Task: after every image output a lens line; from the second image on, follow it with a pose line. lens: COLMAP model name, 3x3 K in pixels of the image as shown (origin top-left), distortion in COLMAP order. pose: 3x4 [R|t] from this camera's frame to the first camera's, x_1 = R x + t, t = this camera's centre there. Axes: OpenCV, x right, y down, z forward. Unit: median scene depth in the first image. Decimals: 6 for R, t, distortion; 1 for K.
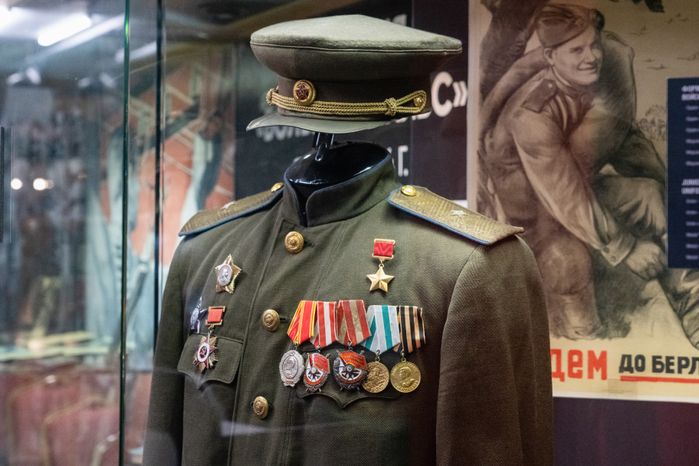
lens RADIAL K [[1493.7, 0, 349.6], [0, 1493.7, 234.3], [0, 0, 1]] dist [0.123586, 0.000000]
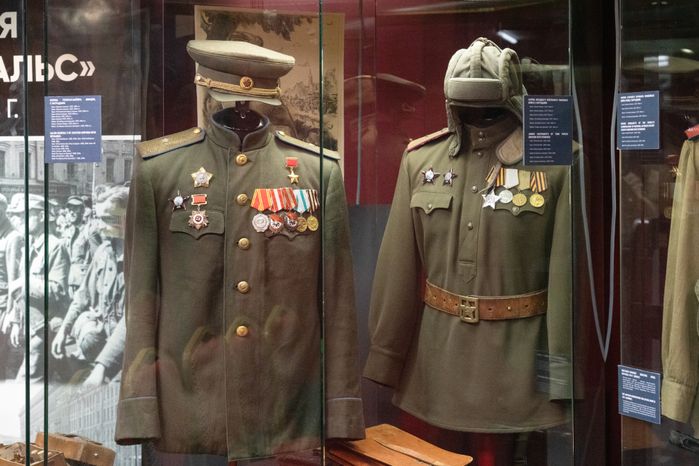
lens RADIAL K [[1399.3, 0, 349.4], [0, 1399.3, 232.0], [0, 0, 1]] dist [0.031479, 0.000000]
pose [[0.667341, -0.049458, 0.743108, -1.354924], [0.010120, 0.998303, 0.057354, -0.004180], [-0.744683, -0.030754, 0.666709, -0.335865]]
